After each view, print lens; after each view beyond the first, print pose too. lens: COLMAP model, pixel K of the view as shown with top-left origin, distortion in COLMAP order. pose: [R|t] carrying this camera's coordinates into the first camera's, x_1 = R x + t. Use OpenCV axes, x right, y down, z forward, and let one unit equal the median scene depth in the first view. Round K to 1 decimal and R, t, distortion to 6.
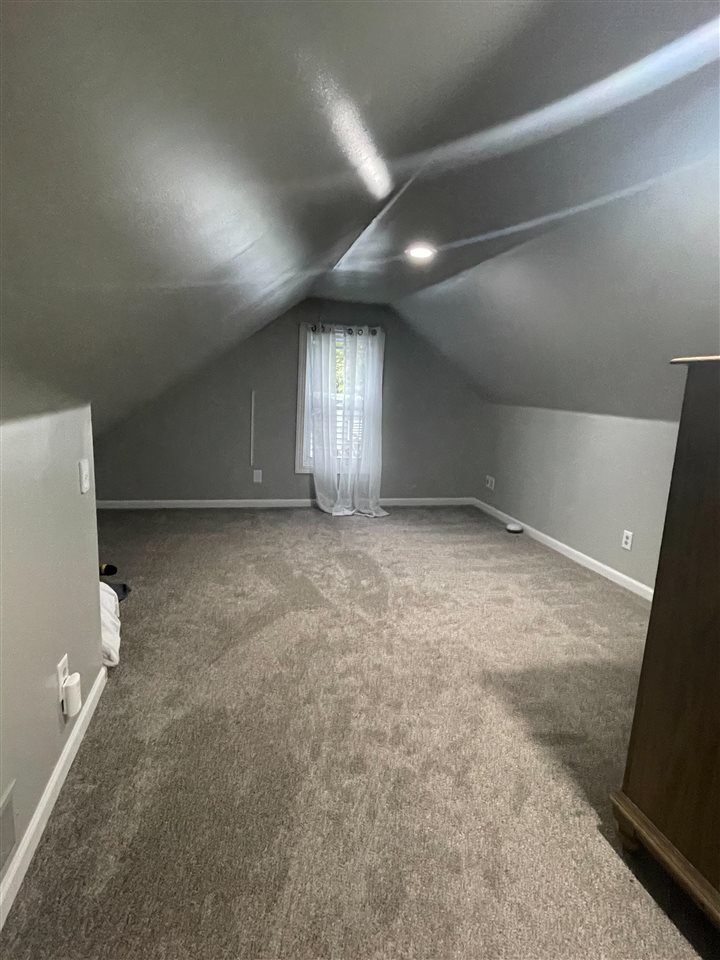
lens RADIAL K [[508.3, 0, 360.3], [0, 508.3, 476.6], [0, 0, 1]] dist [0.004195, 0.000979]
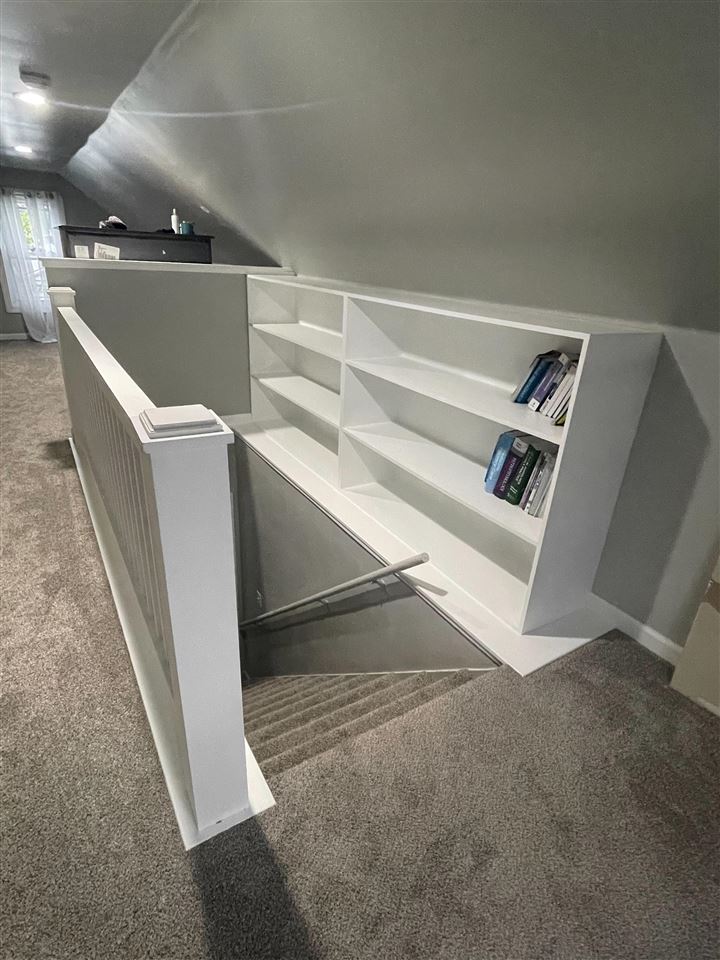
lens RADIAL K [[508.3, 0, 359.7], [0, 508.3, 483.1], [0, 0, 1]] dist [0.004195, 0.000979]
pose [[0.950419, -0.119876, 0.286938, 0.315985], [0.044248, 0.965456, 0.256781, 0.123908], [-0.307808, -0.231353, 0.922892, -0.616483]]
